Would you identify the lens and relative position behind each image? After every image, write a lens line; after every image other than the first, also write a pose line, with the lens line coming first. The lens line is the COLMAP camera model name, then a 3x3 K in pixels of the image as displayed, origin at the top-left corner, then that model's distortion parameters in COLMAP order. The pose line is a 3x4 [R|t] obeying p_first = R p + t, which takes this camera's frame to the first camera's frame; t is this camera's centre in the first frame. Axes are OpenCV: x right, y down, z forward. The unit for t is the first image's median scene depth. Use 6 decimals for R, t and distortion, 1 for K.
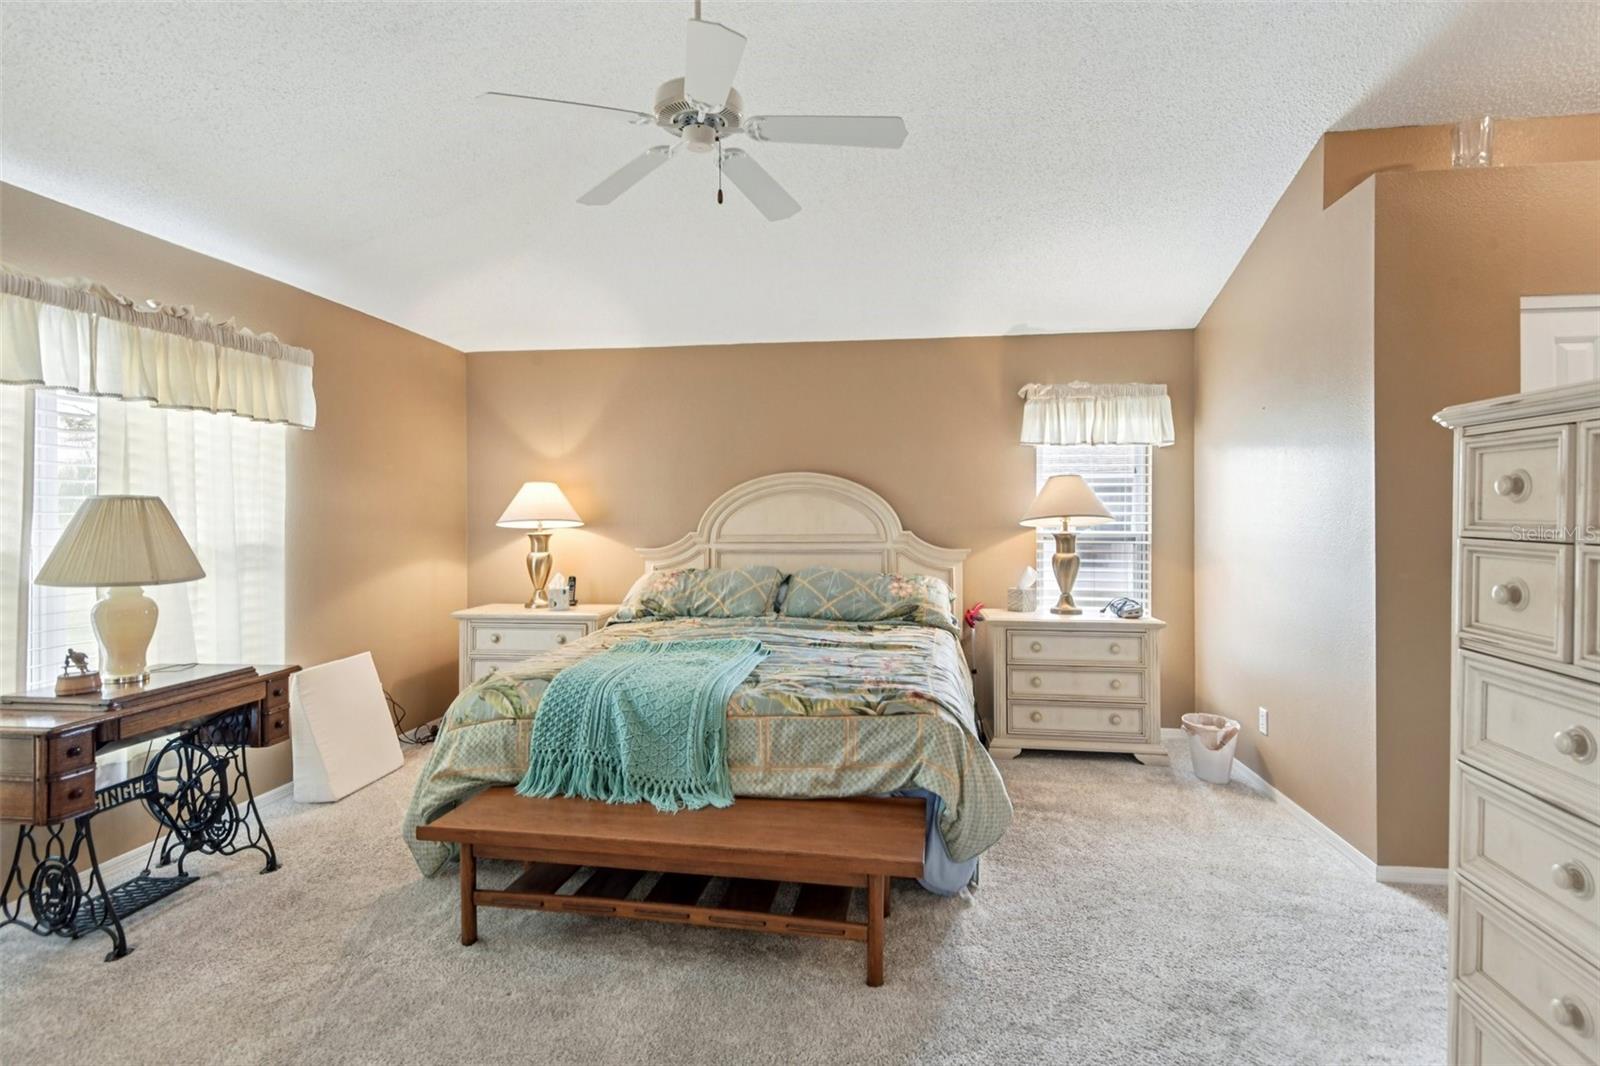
lens RADIAL K [[801.5, 0, 799.8], [0, 801.5, 525.6], [0, 0, 1]] dist [0.035324, -0.000319]
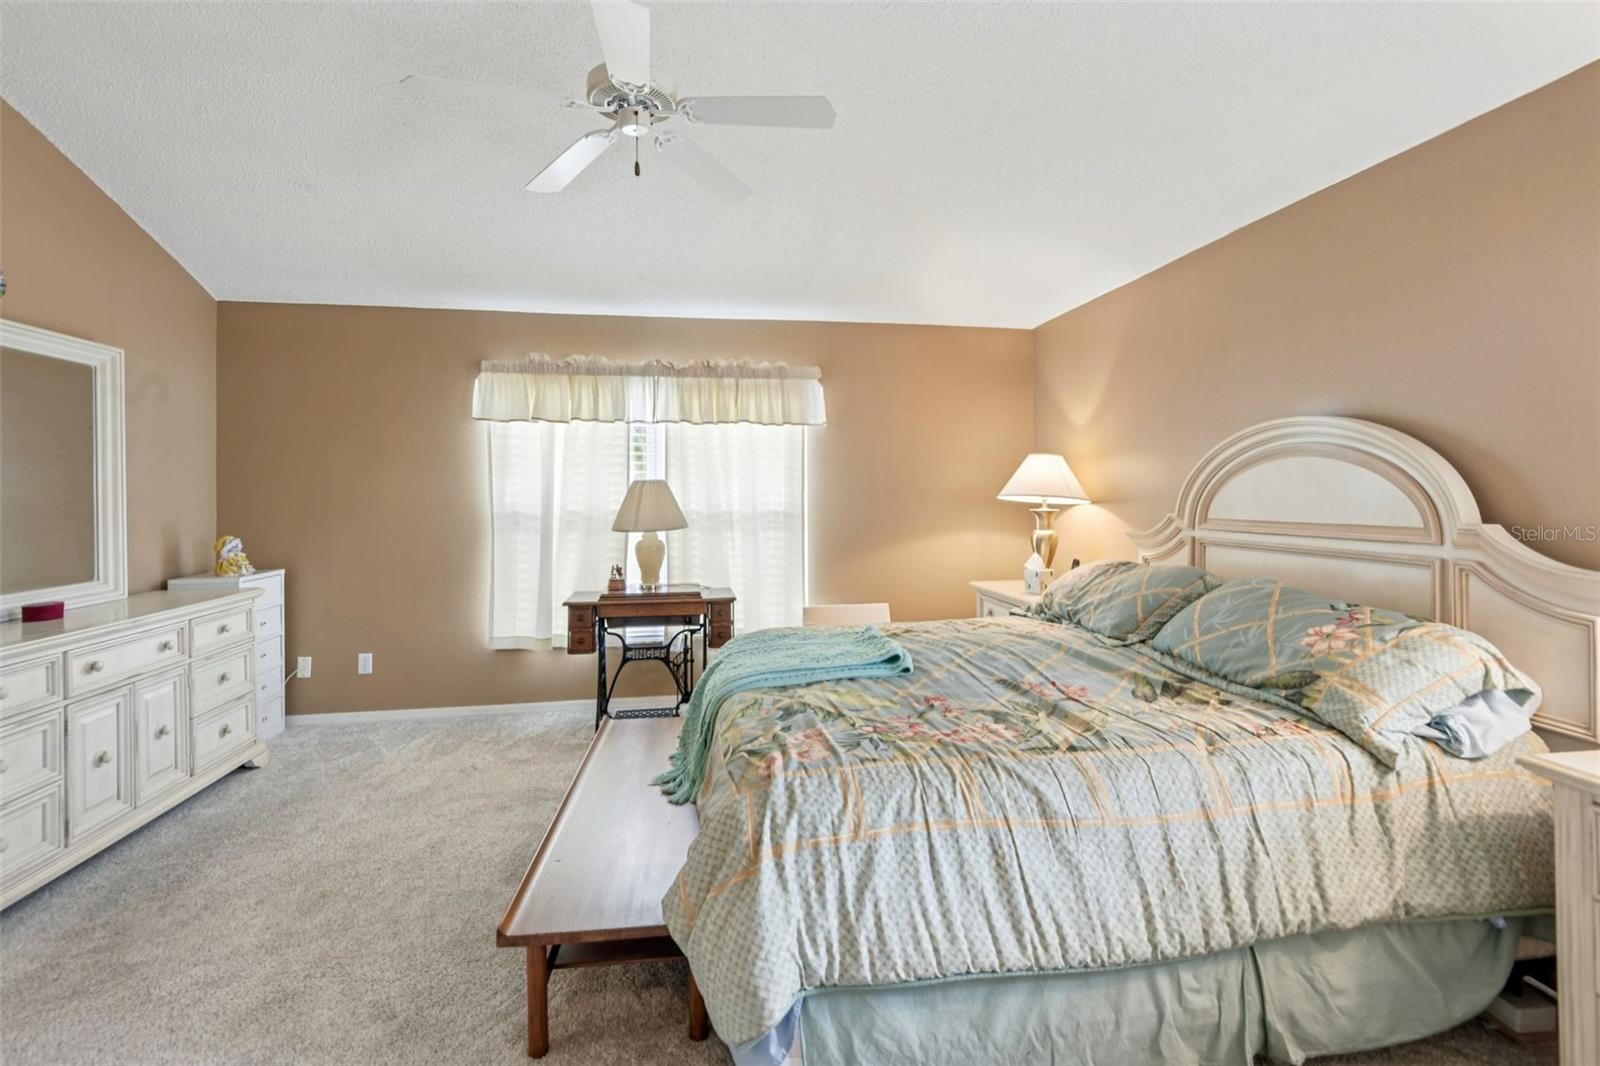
lens RADIAL K [[739.9, 0, 800.3], [0, 739.9, 487.6], [0, 0, 1]] dist [0.019229, -0.017664]
pose [[0.279195, -0.003257, -0.960229, 0.477772], [-0.010190, 0.999928, -0.006354, -0.008204], [0.960180, 0.011559, 0.279142, 0.549663]]
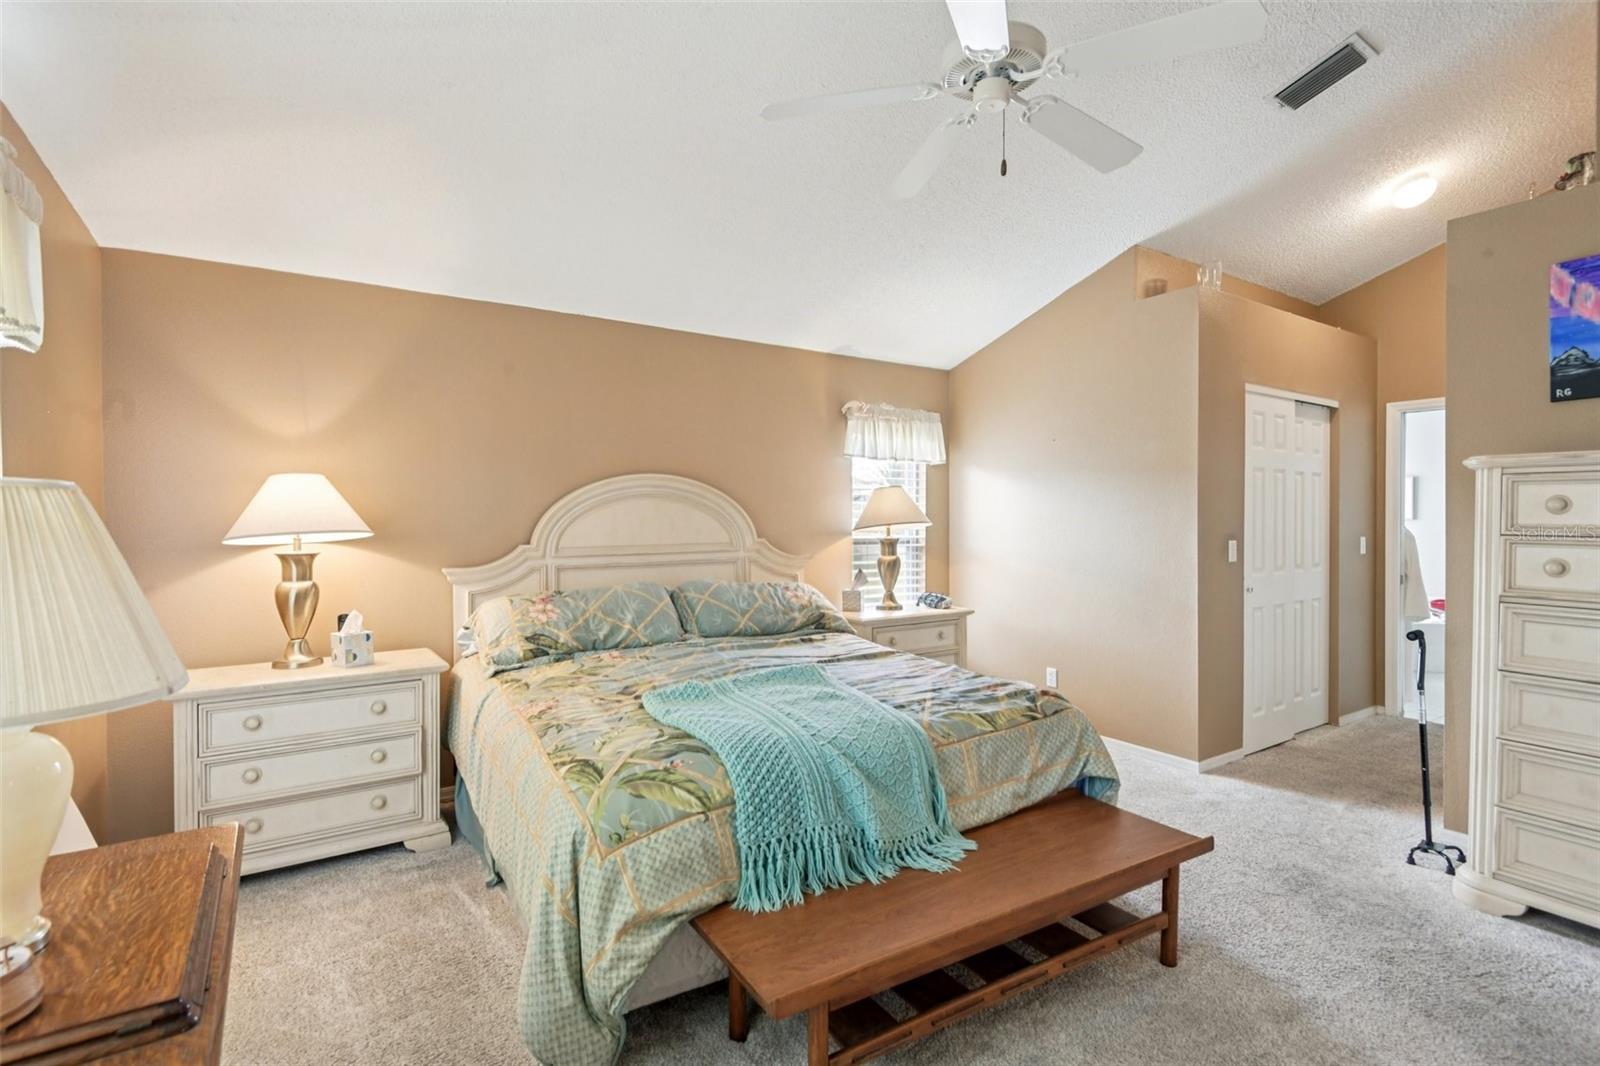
lens RADIAL K [[766.1, 0, 800.0], [0, 766.1, 533.0], [0, 0, 1]] dist [0.042862, -0.026658]
pose [[0.749901, -0.012392, 0.661434, -0.488673], [0.012039, 0.999915, 0.005084, -0.004679], [-0.661440, 0.004150, 0.749986, 0.292329]]
